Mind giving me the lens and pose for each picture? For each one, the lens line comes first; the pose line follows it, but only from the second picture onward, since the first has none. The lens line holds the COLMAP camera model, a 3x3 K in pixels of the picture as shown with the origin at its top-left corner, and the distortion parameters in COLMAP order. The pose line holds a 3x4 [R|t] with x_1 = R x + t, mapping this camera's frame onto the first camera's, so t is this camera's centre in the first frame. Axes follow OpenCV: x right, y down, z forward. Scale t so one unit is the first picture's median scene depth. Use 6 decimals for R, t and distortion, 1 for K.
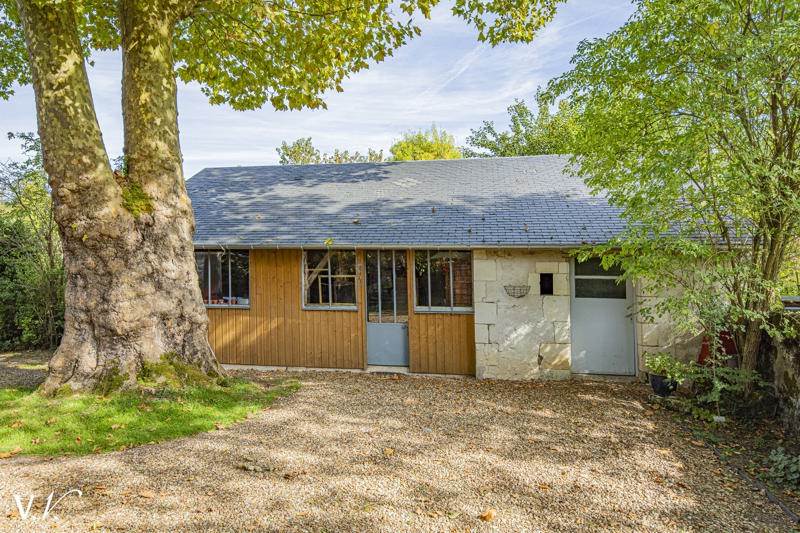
lens RADIAL K [[545.0, 0, 400.0], [0, 545.0, 266.5], [0, 0, 1]] dist [0.005852, 0.001590]
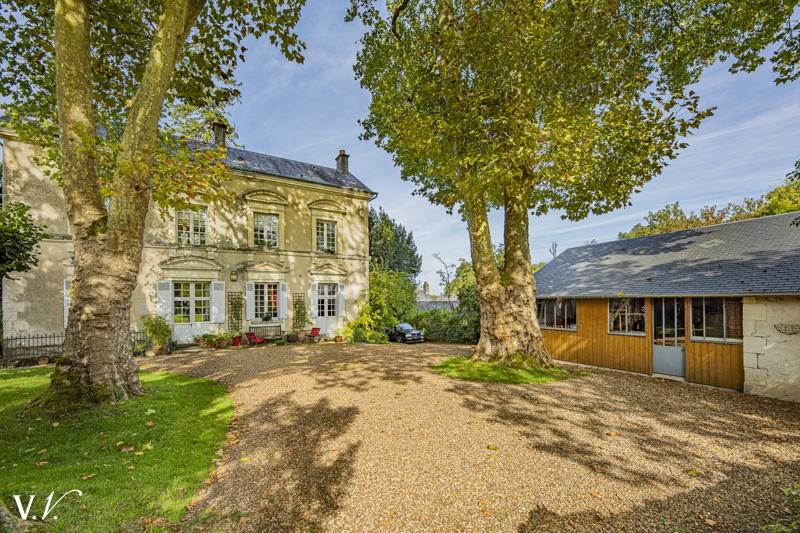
lens RADIAL K [[332.5, 0, 401.2], [0, 332.5, 300.0], [0, 0, 1]] dist [-0.000476, -0.000109]
pose [[0.629198, -0.016496, -0.777070, 0.276662], [0.011129, 0.999863, -0.012215, -0.024760], [0.777165, -0.000962, 0.629296, -0.181269]]
